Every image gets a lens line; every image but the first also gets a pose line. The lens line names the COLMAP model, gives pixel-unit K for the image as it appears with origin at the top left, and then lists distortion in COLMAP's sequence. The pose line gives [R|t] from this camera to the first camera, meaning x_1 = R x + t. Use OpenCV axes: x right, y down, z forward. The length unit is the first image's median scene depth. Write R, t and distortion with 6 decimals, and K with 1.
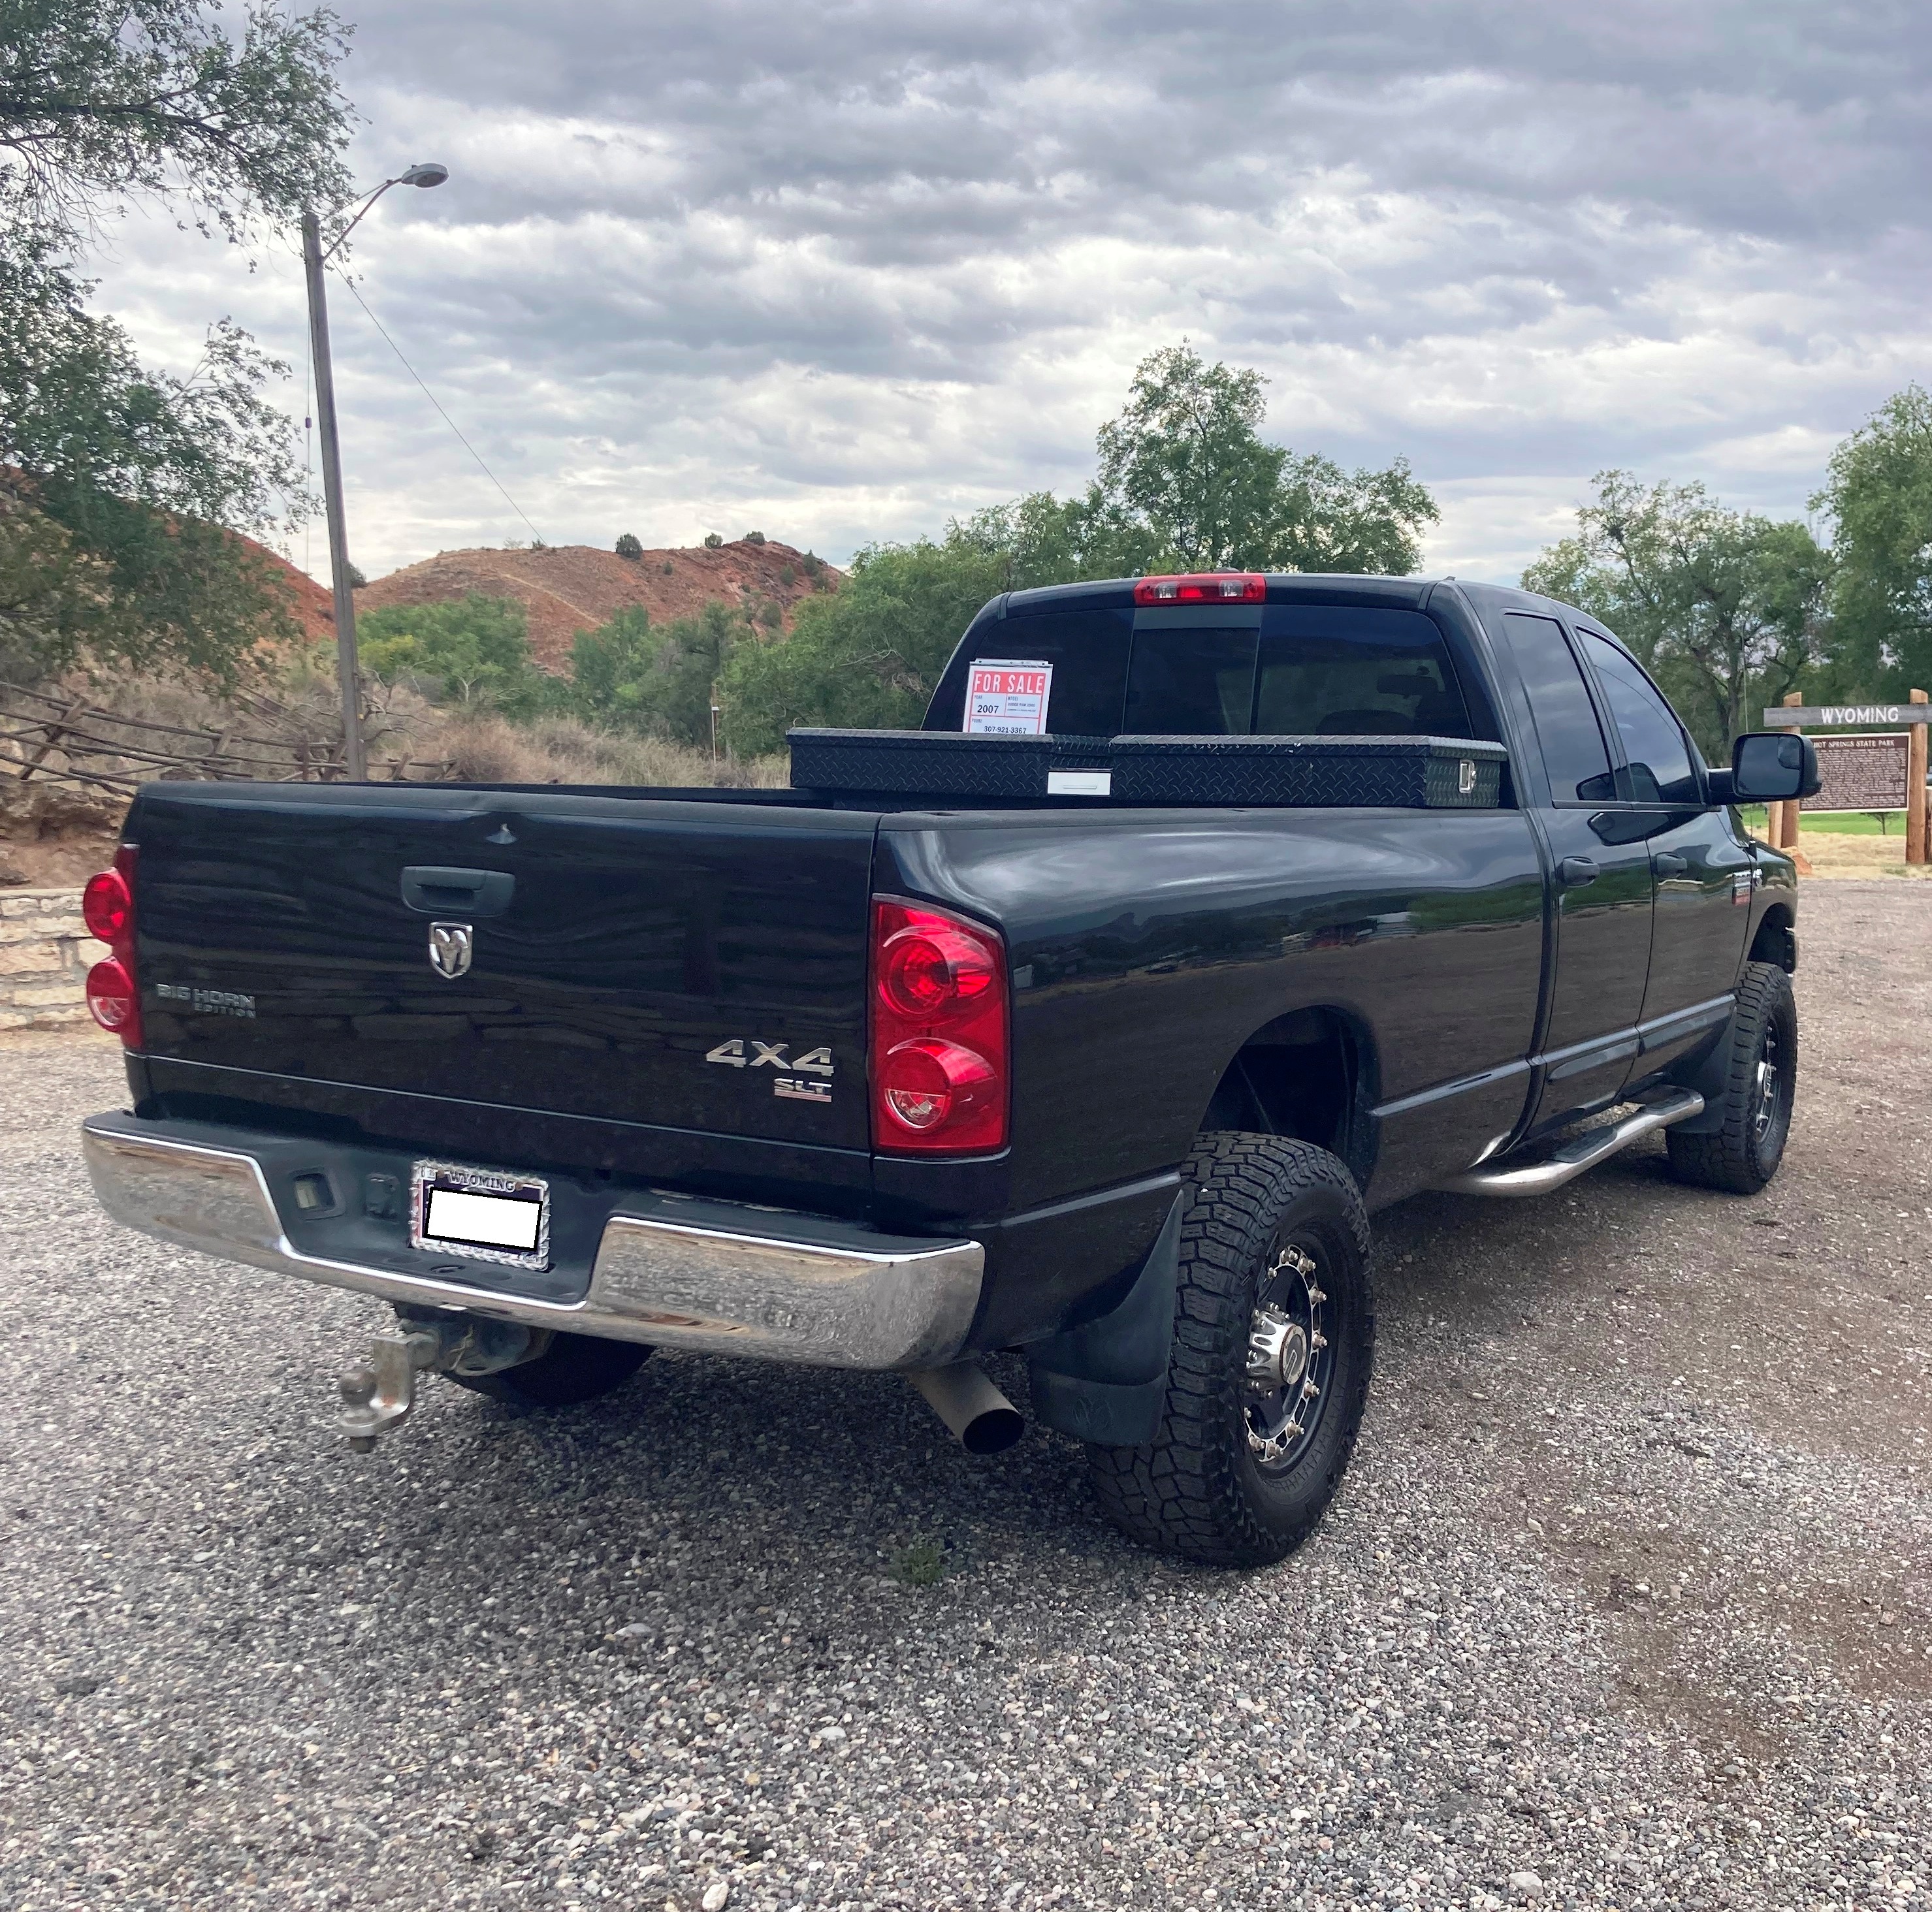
lens RADIAL K [[2207.4, 0, 970.1], [0, 2207.4, 944.3], [0, 0, 1]] dist [0.023967, 0.000000]
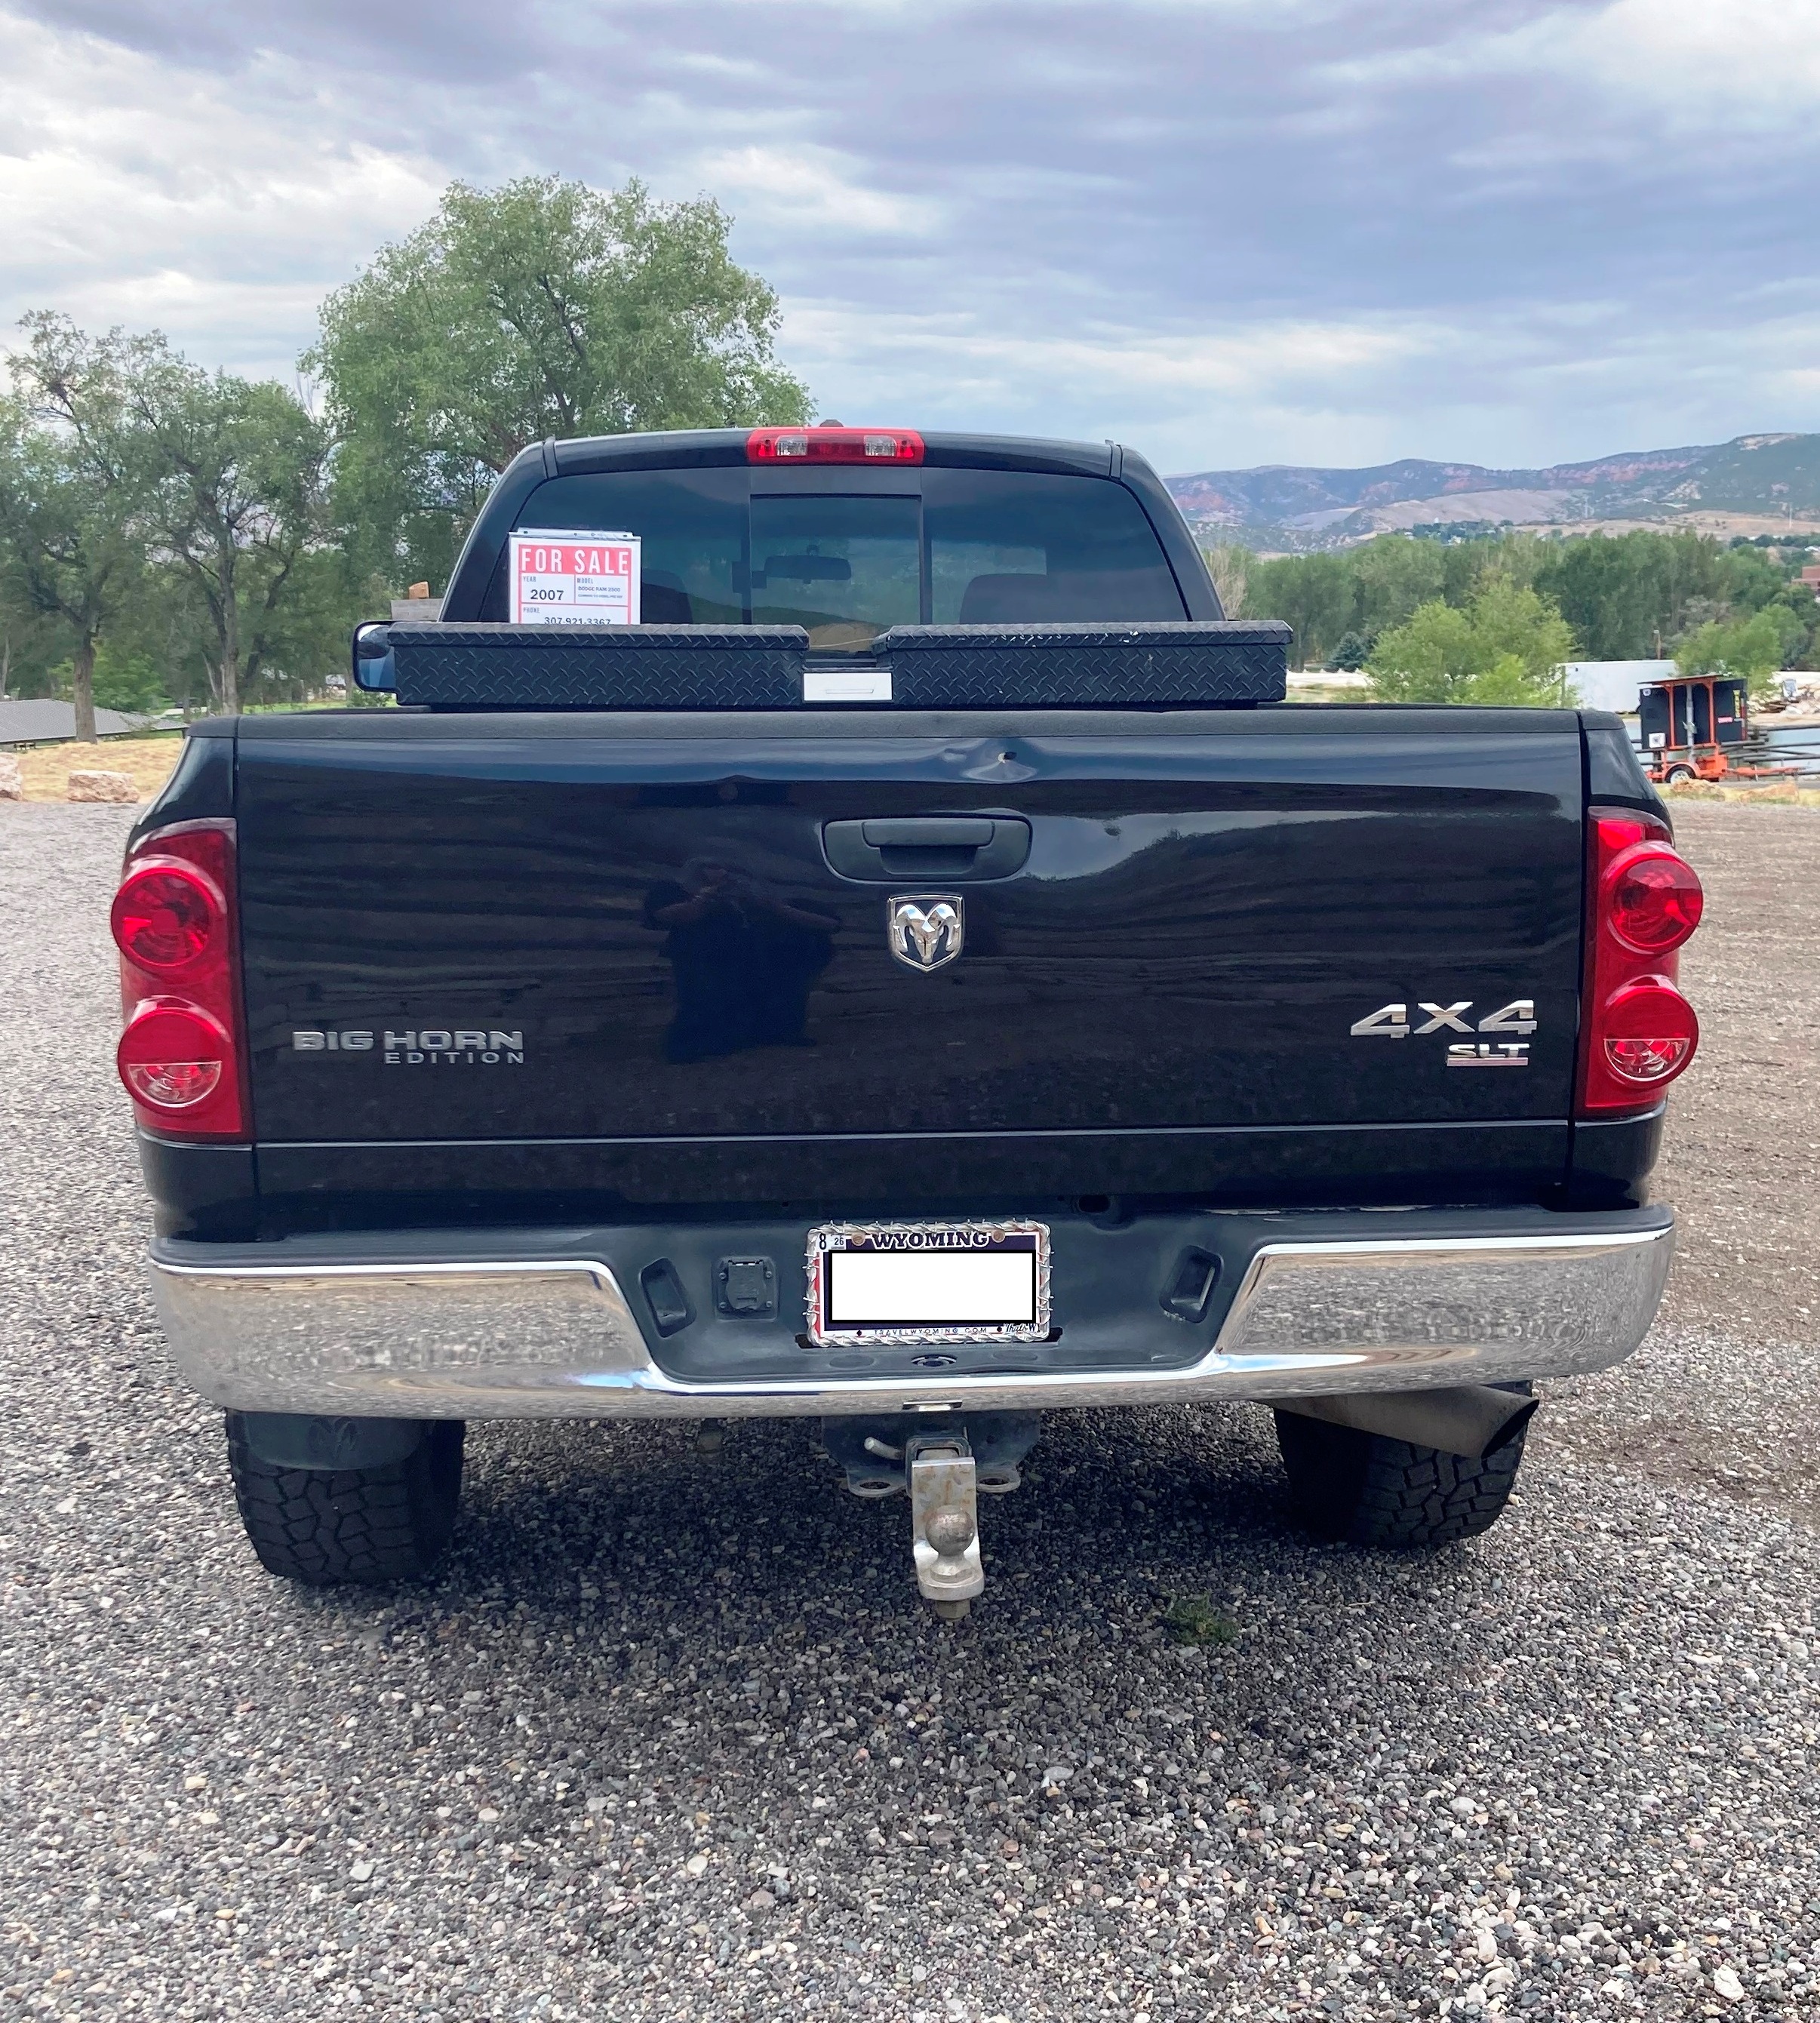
lens RADIAL K [[2591.5, 0, 877.4], [0, 2591.5, 1076.7], [0, 0, 1]] dist [-0.002549, 0.000000]
pose [[0.800207, -0.113817, 0.588824, -0.517501], [0.069574, 0.992815, 0.097356, -0.022342], [-0.595674, -0.036938, 0.802376, 0.224447]]
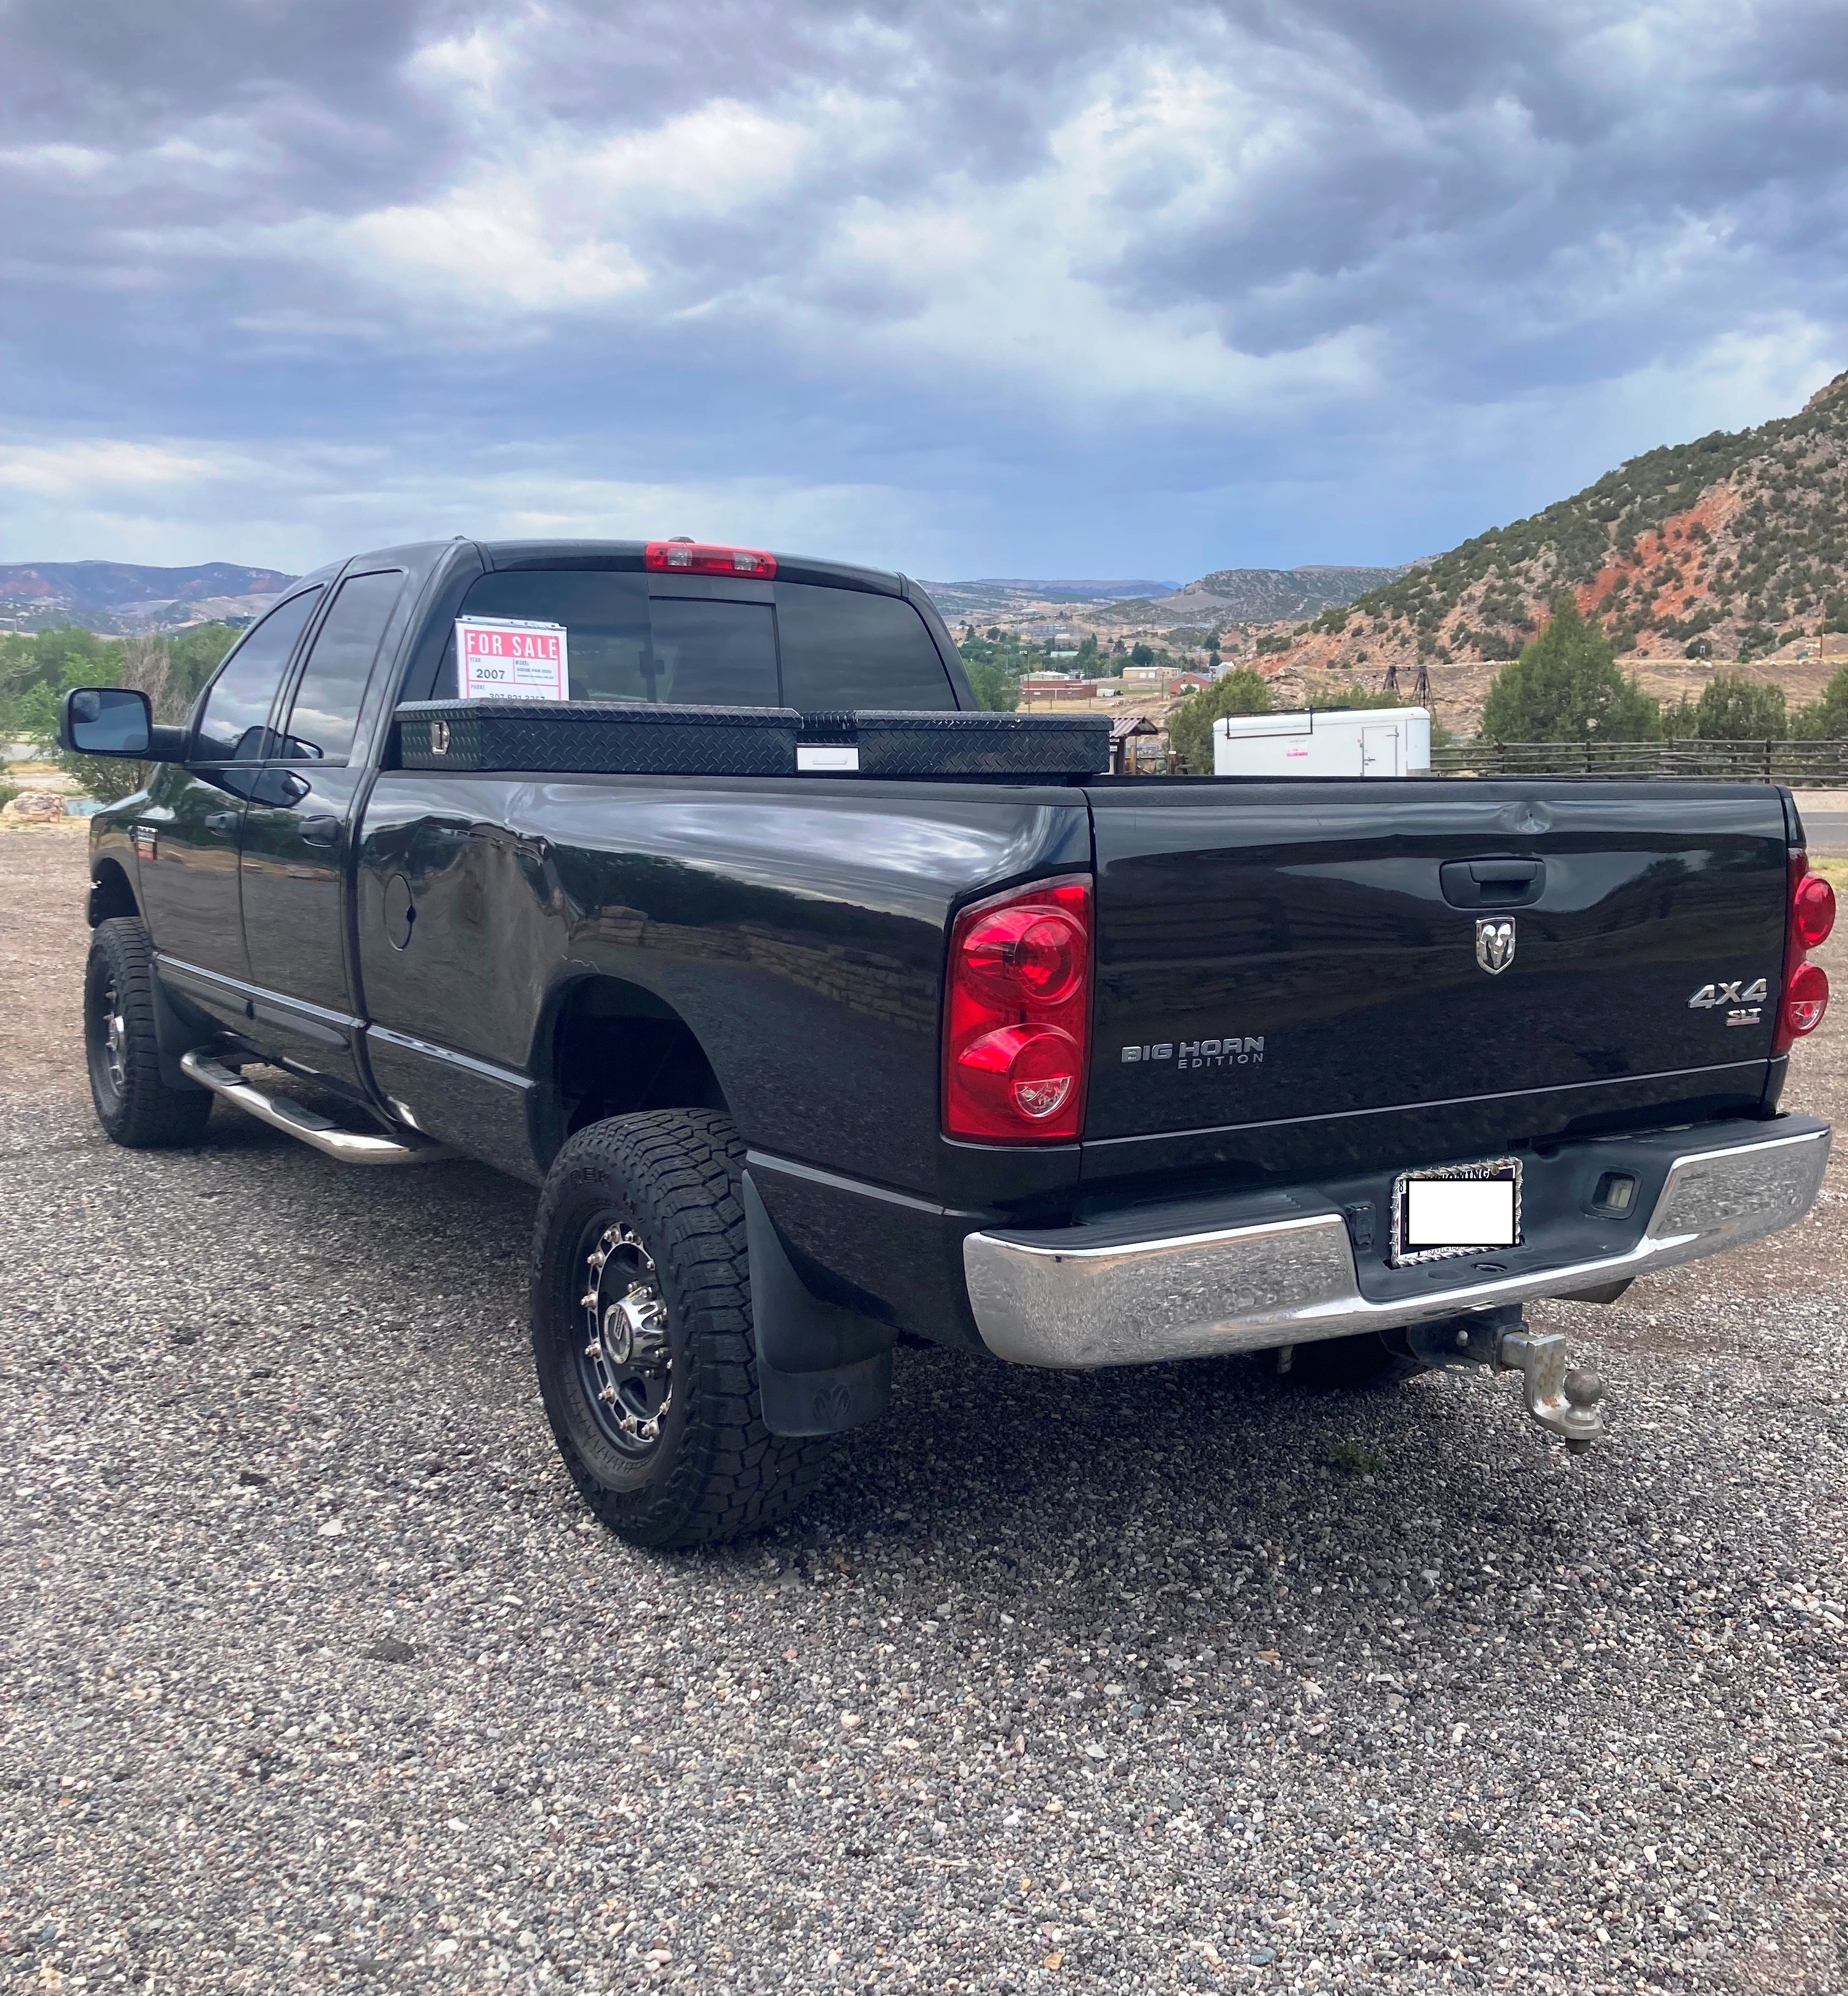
lens RADIAL K [[2107.8, 0, 924.0], [0, 2107.8, 1009.7], [0, 0, 1]] dist [0.002075, 0.000000]
pose [[0.403542, -0.129001, 0.905822, -0.810610], [0.076650, 0.991297, 0.107026, -0.059363], [-0.911745, 0.026242, 0.409918, 0.583707]]
